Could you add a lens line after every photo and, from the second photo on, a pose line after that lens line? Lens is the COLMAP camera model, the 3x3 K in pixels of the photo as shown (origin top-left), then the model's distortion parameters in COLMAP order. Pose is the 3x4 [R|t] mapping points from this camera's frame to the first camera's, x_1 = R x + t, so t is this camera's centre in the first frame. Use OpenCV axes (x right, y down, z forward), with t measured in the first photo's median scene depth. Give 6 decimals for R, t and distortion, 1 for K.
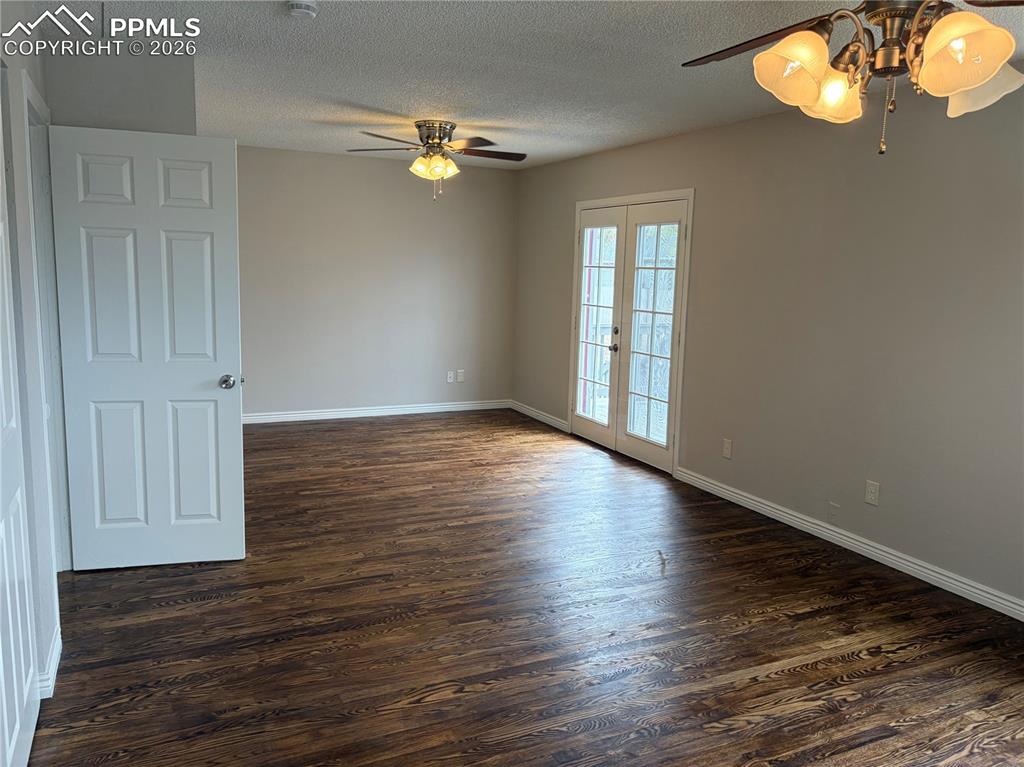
lens RADIAL K [[807.5, 0, 512.0], [0, 807.5, 384.6], [0, 0, 1]] dist [0.006980, -0.017642]
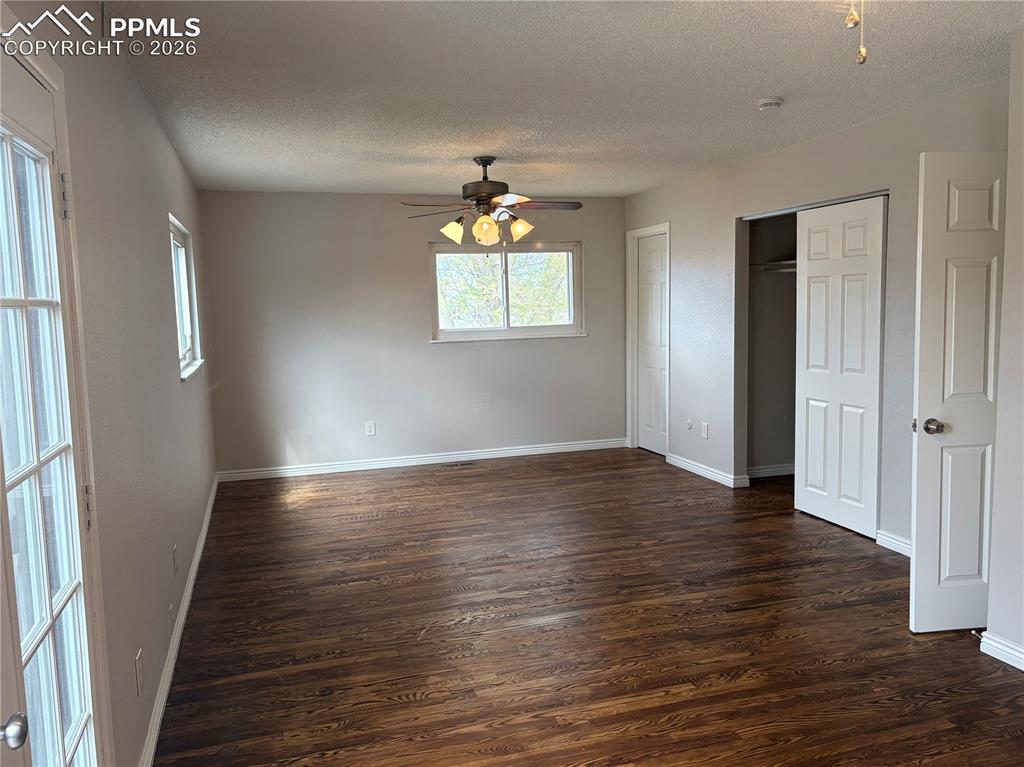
lens RADIAL K [[807.5, 0, 511.9], [0, 807.5, 382.4], [0, 0, 1]] dist [0.006980, -0.017642]
pose [[-0.989990, -0.014259, 0.140419, -0.027212], [0.021880, 0.967352, 0.252490, -0.293979], [-0.139435, 0.253034, -0.957357, 1.978381]]
